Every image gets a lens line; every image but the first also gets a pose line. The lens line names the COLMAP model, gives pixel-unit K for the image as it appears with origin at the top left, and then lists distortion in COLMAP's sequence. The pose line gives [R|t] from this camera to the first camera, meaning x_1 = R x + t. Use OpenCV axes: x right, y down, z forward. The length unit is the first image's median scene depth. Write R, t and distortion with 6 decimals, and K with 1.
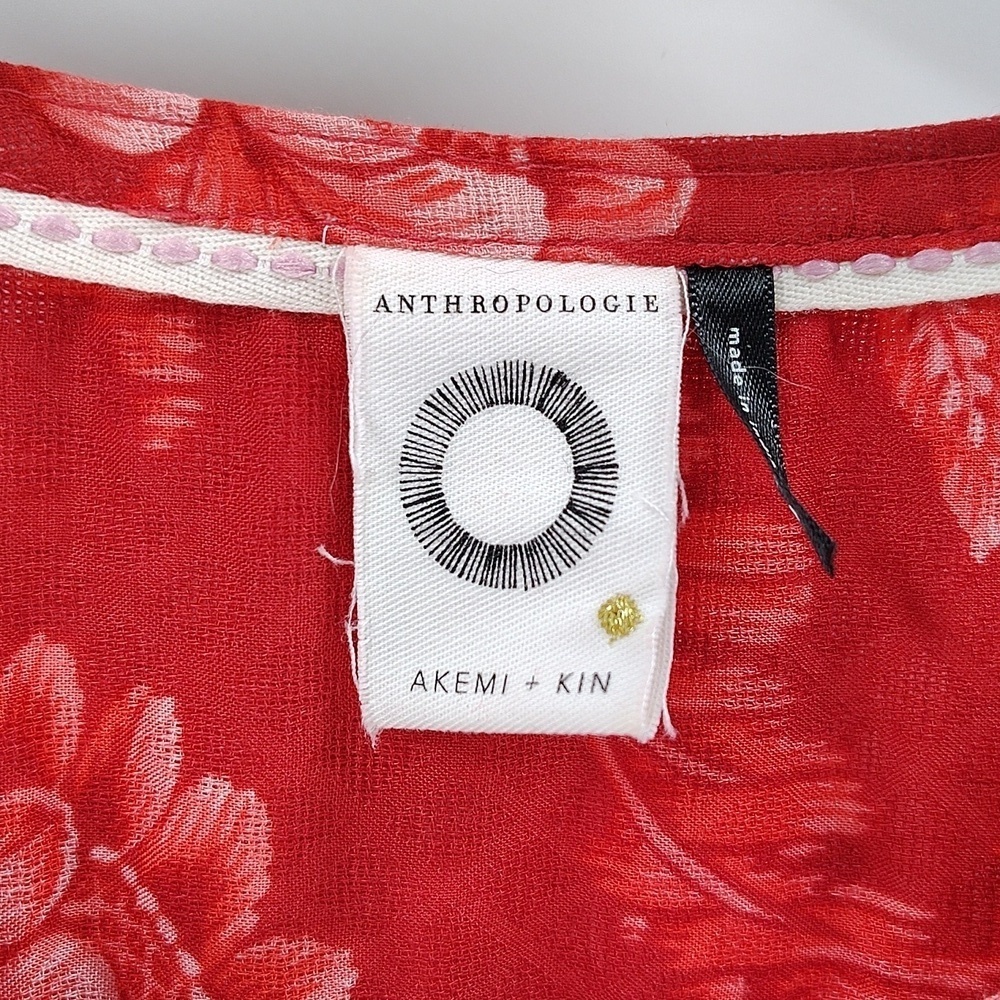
lens RADIAL K [[1623.4, 0, 503.9], [0, 1623.4, 502.5], [0, 0, 1]] dist [-0.025929, 0.000000]
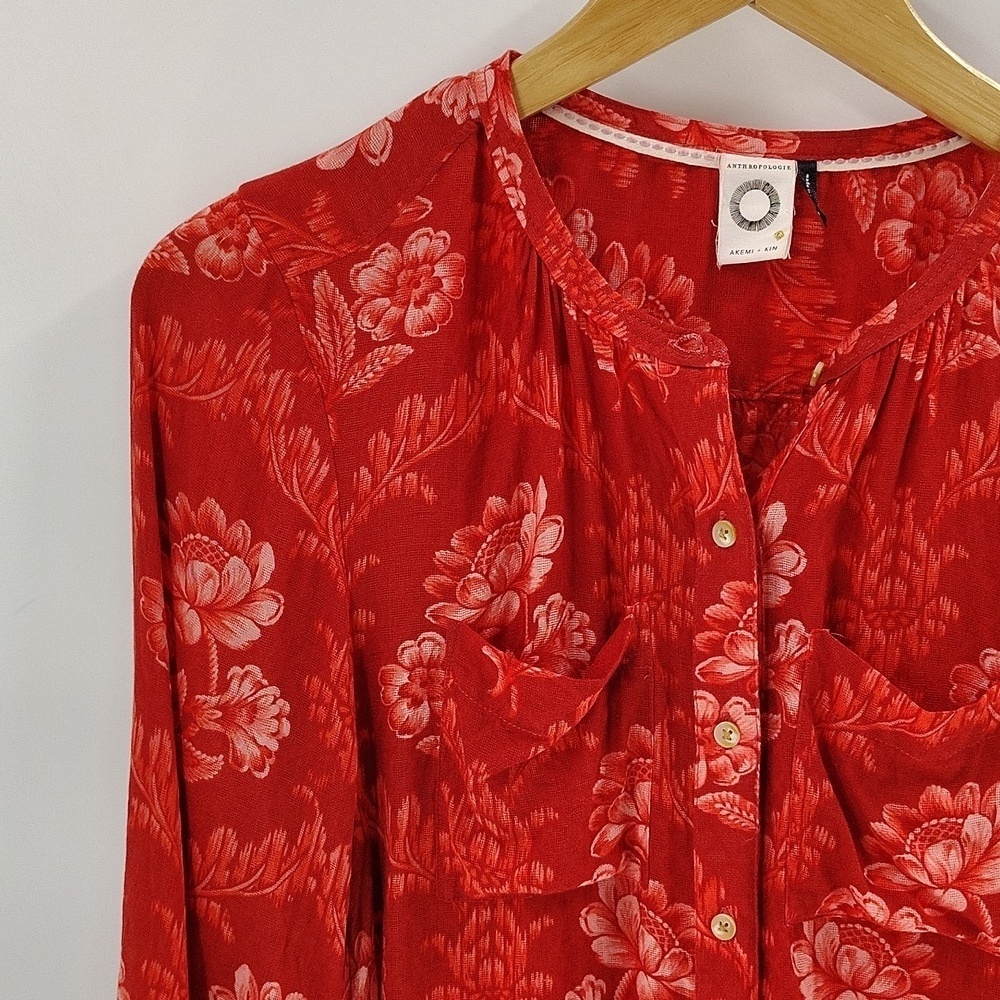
lens RADIAL K [[1623.4, 0, 494.0], [0, 1623.4, 499.3], [0, 0, 1]] dist [-0.025929, 0.000000]
pose [[0.997357, 0.042026, -0.059261, -0.413844], [-0.041297, 0.999056, 0.013480, 0.757309], [0.059772, -0.010997, 0.998151, -3.491000]]
